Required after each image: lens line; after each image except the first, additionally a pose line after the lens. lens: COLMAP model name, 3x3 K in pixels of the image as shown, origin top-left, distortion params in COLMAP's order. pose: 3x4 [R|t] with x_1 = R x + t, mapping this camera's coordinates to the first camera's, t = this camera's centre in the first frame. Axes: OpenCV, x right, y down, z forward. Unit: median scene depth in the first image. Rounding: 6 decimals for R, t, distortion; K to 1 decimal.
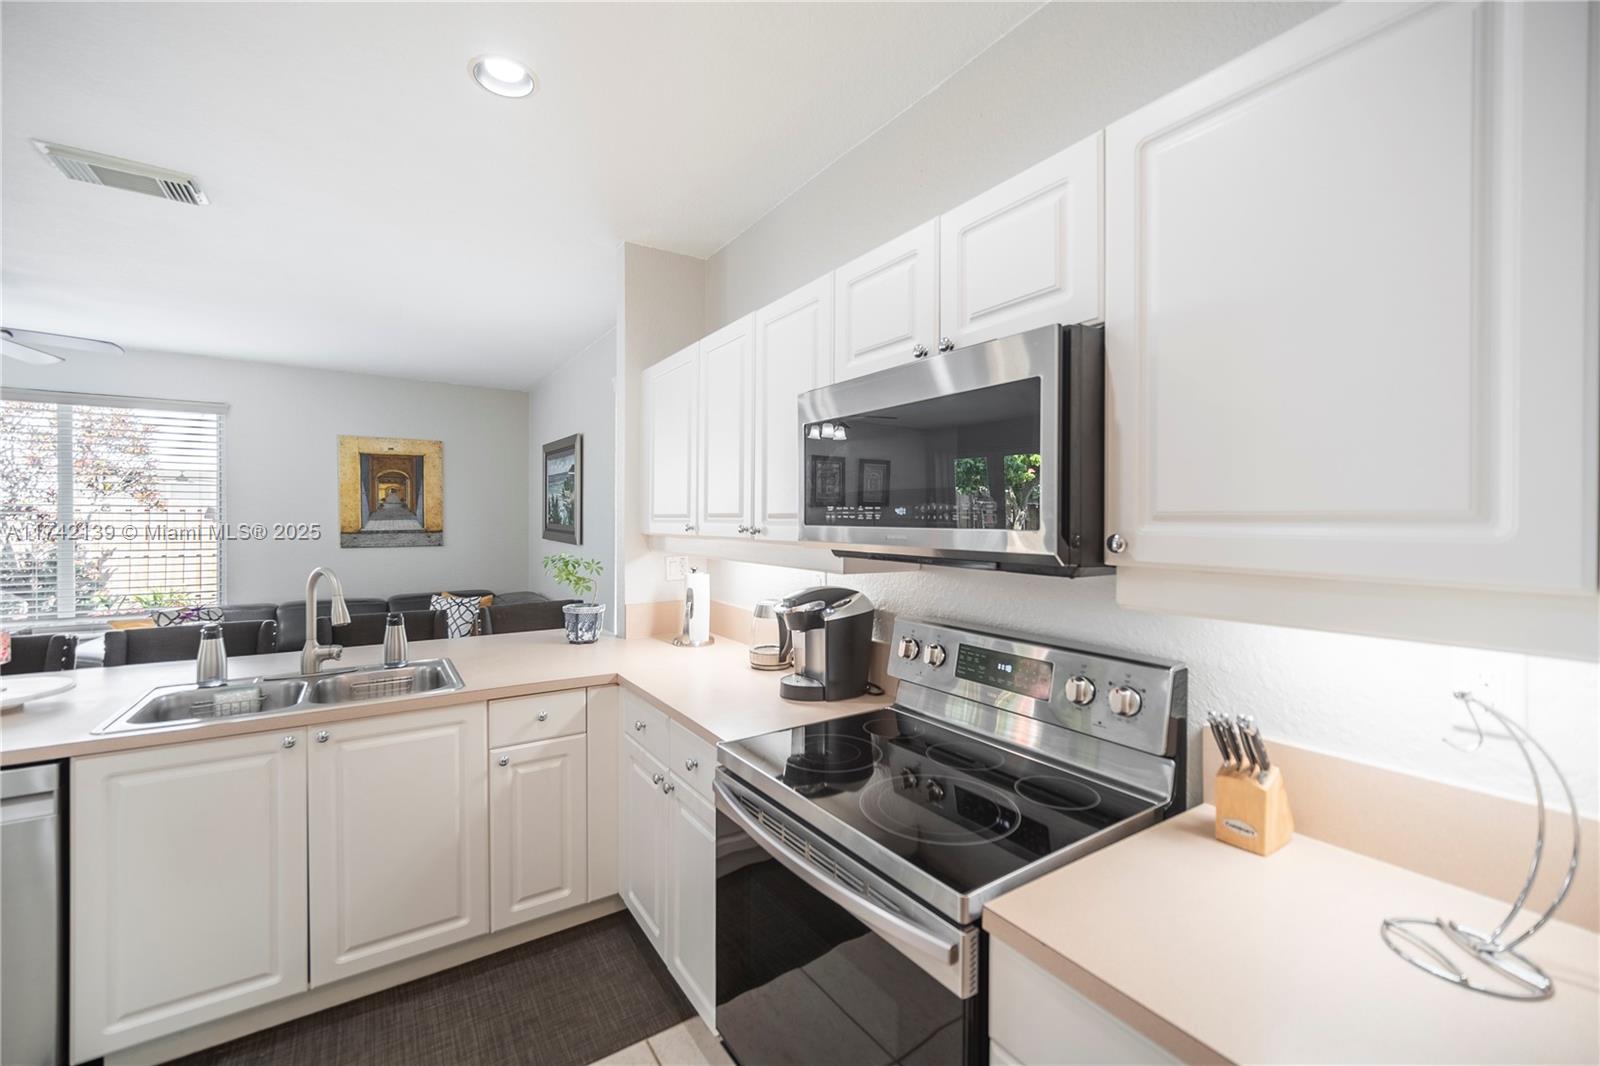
lens RADIAL K [[667.3, 0, 804.7], [0, 667.3, 517.6], [0, 0, 1]] dist [-0.001651, -0.000255]
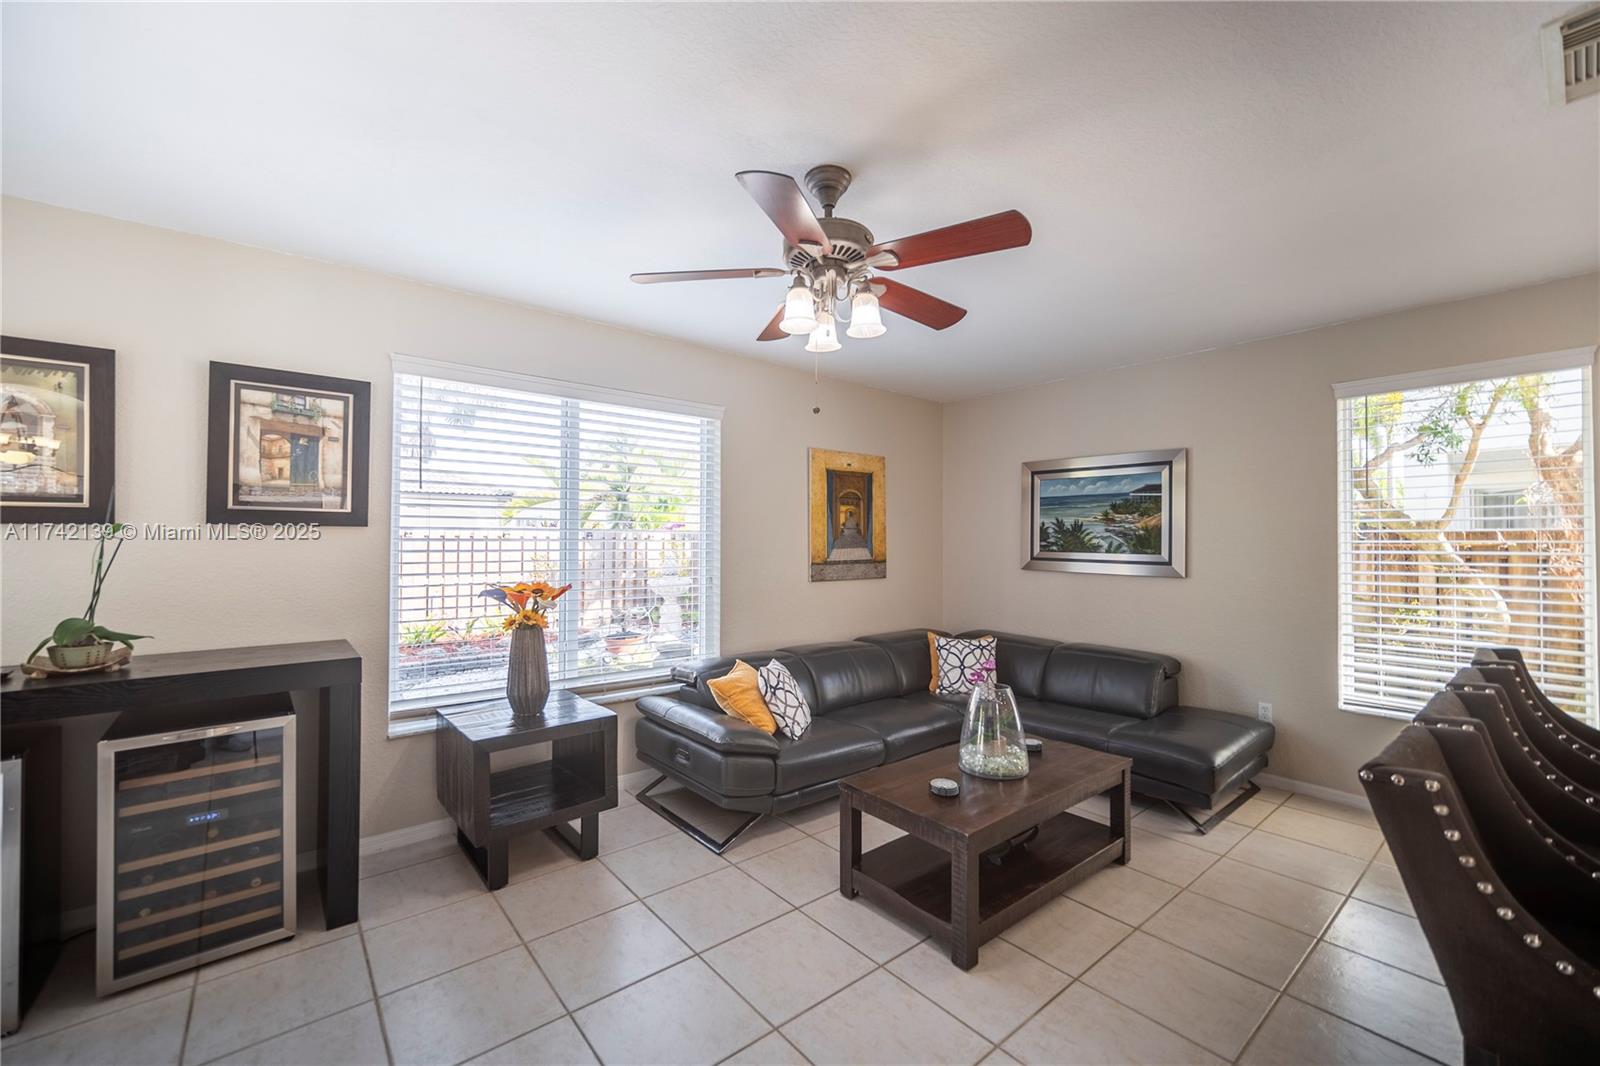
lens RADIAL K [[640.5, 0, 806.3], [0, 640.5, 532.9], [0, 0, 1]] dist [-0.003277, -0.000134]
pose [[0.994462, 0.000738, 0.105096, -0.831925], [0.001179, 0.999834, -0.018180, -0.001197], [-0.105092, 0.018203, 0.994296, 0.208440]]
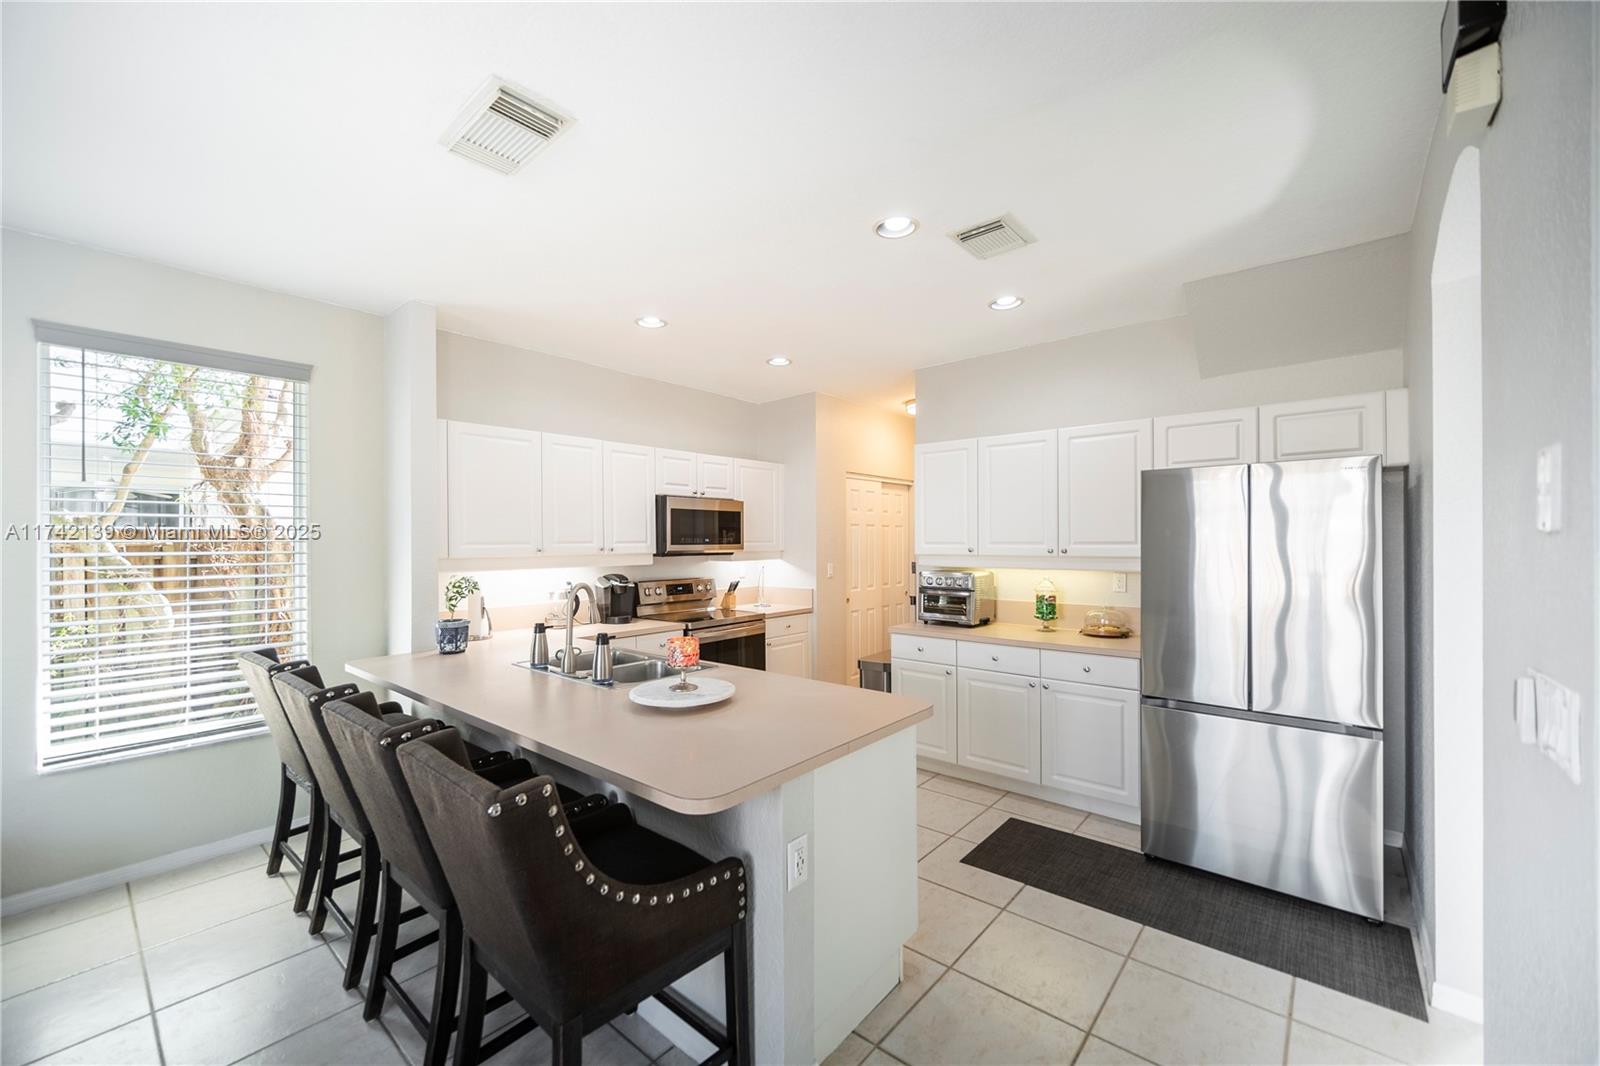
lens RADIAL K [[676.7, 0, 778.7], [0, 676.7, 539.0], [0, 0, 1]] dist [-0.001524, -0.000130]
pose [[-0.236196, 0.001071, 0.971705, -0.831689], [0.009585, 0.999953, 0.001228, -0.000742], [-0.971658, 0.009603, -0.236196, 0.387945]]
